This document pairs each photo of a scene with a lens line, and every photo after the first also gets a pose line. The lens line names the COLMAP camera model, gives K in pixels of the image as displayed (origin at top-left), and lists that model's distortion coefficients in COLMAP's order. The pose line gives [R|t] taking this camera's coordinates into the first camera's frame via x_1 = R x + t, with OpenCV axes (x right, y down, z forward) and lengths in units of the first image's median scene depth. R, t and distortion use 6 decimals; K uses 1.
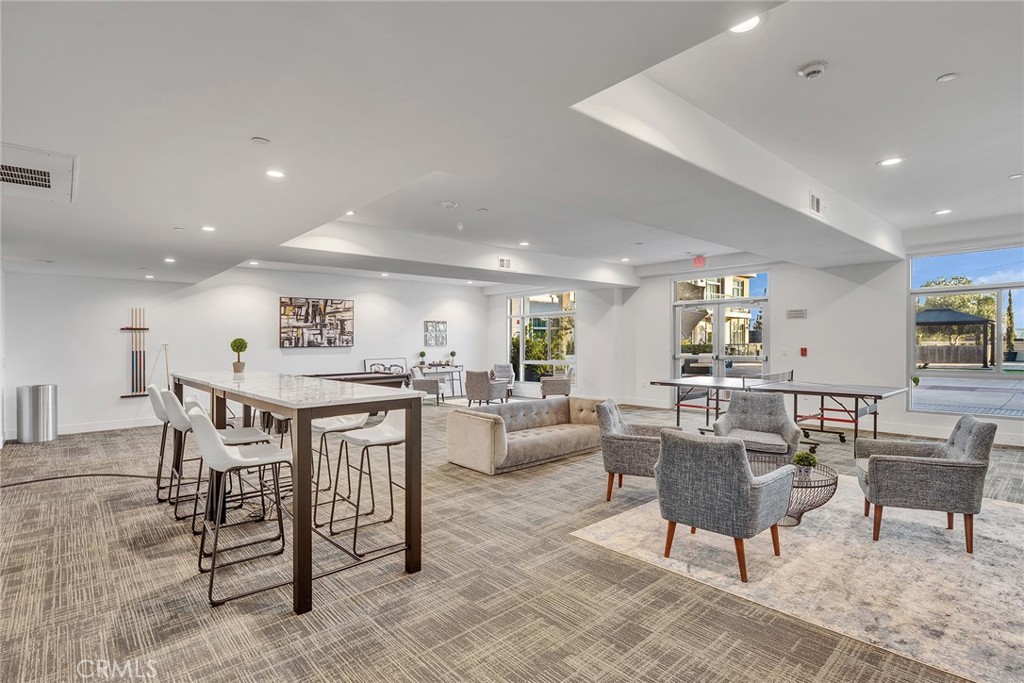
lens RADIAL K [[491.7, 0, 510.2], [0, 491.7, 341.9], [0, 0, 1]] dist [-0.000951, -0.001221]
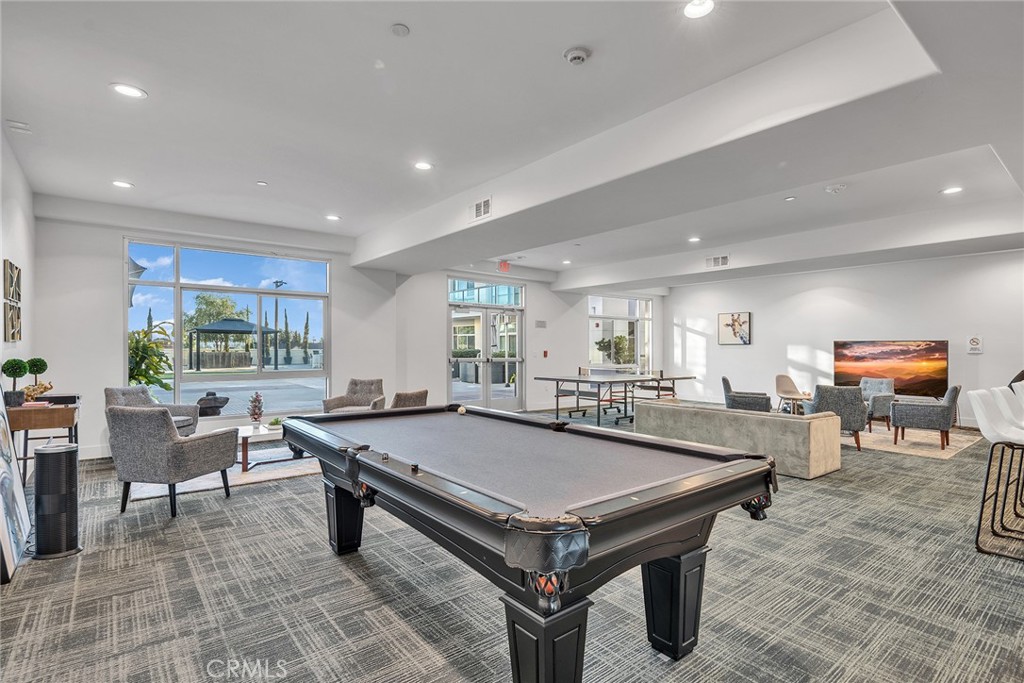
lens RADIAL K [[494.6, 0, 508.4], [0, 494.6, 339.1], [0, 0, 1]] dist [0.000338, -0.001431]
pose [[0.067850, 0.029307, 0.997265, -0.561115], [-0.008906, 0.999546, -0.028768, 0.015885], [-0.997656, -0.006929, 0.068080, 0.800061]]
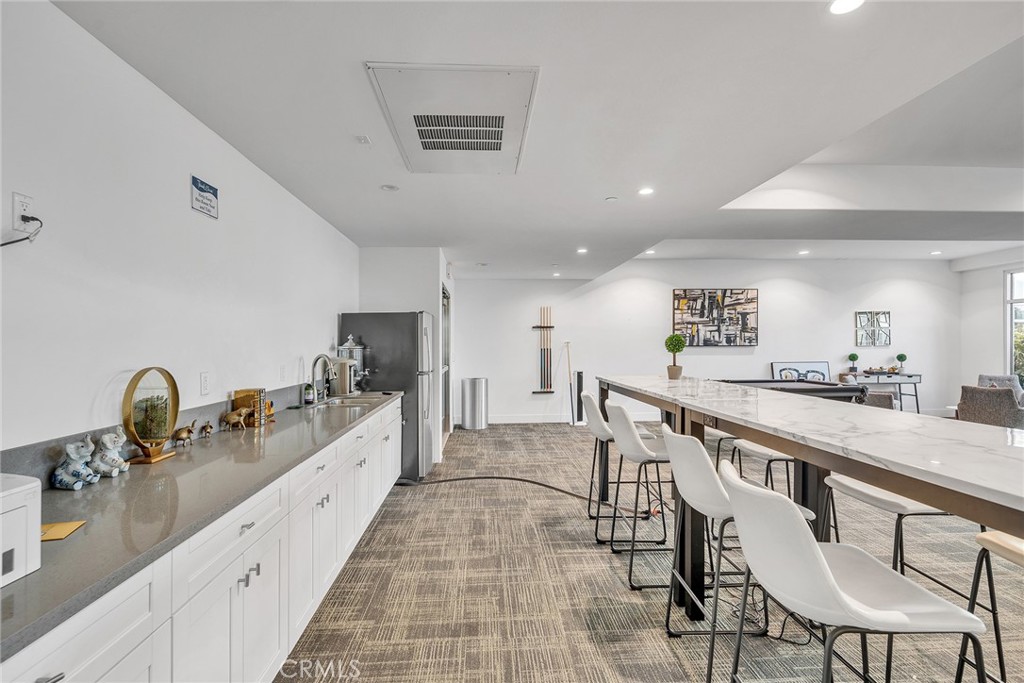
lens RADIAL K [[491.7, 0, 510.2], [0, 491.7, 341.9], [0, 0, 1]] dist [-0.000951, -0.001221]
pose [[0.777567, 0.004344, -0.628785, -0.137690], [-0.002840, 0.999990, 0.003396, 0.001294], [0.628793, -0.000855, 0.777572, 0.125669]]
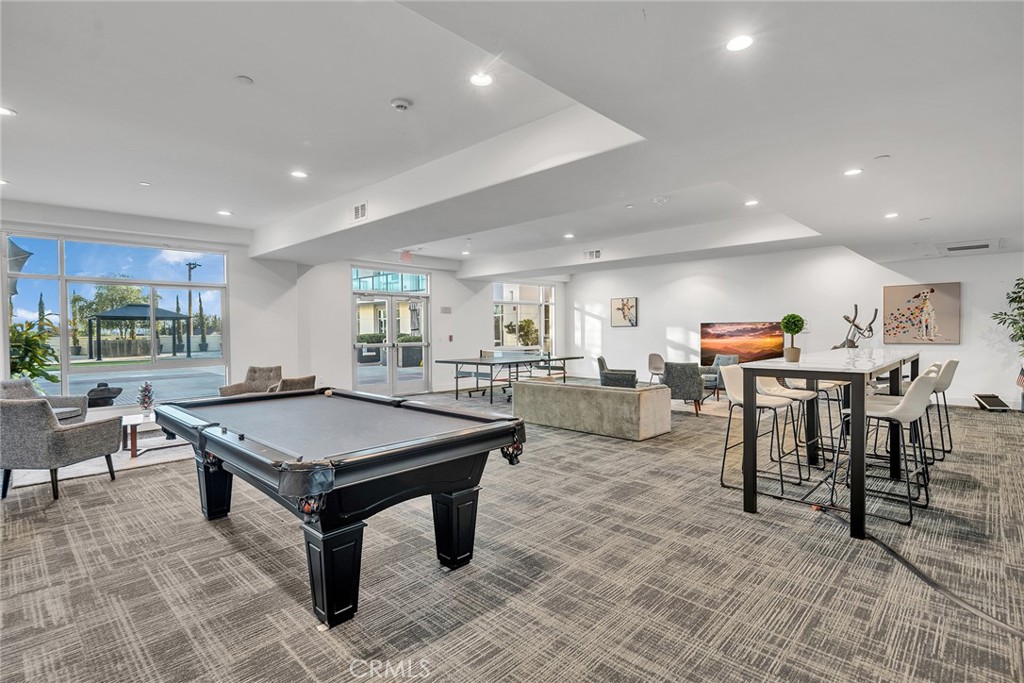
lens RADIAL K [[494.5, 0, 510.3], [0, 494.5, 326.5], [0, 0, 1]] dist [-0.002336, -0.001547]
pose [[-0.062237, 0.016971, 0.997917, -0.629474], [0.007195, 0.999837, -0.016555, 0.009720], [-0.998035, 0.006150, -0.062349, 0.730109]]
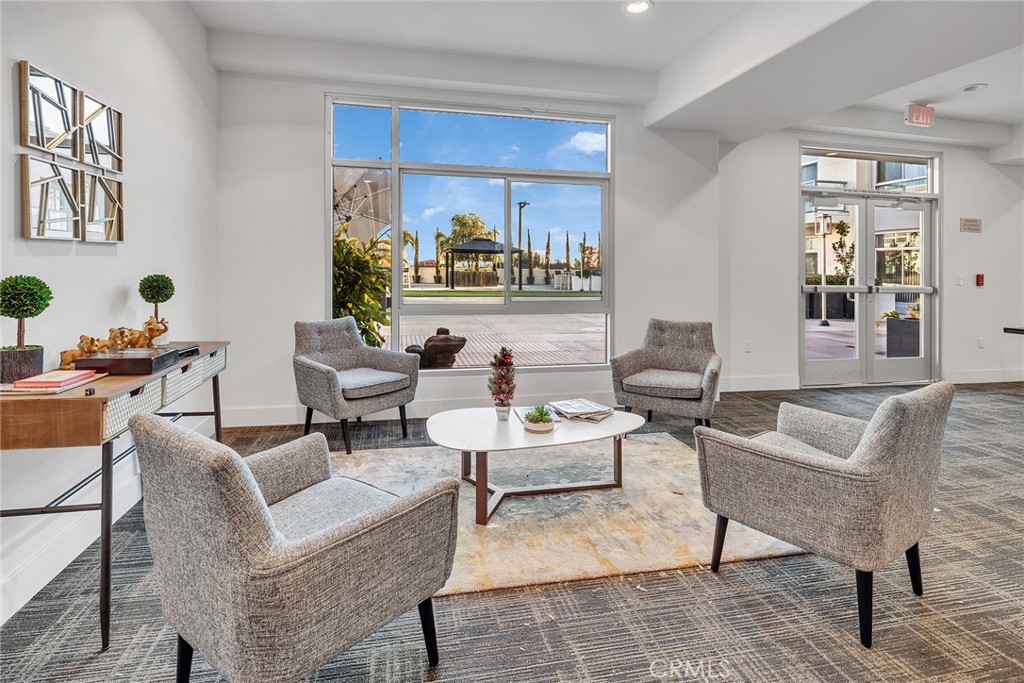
lens RADIAL K [[500.9, 0, 514.7], [0, 500.9, 268.8], [0, 0, 1]] dist [-0.000609, -0.000133]
pose [[0.491990, 0.015610, 0.870461, -0.275308], [-0.022558, 0.999732, -0.005178, 0.018279], [-0.870309, -0.017088, 0.492210, 0.971631]]
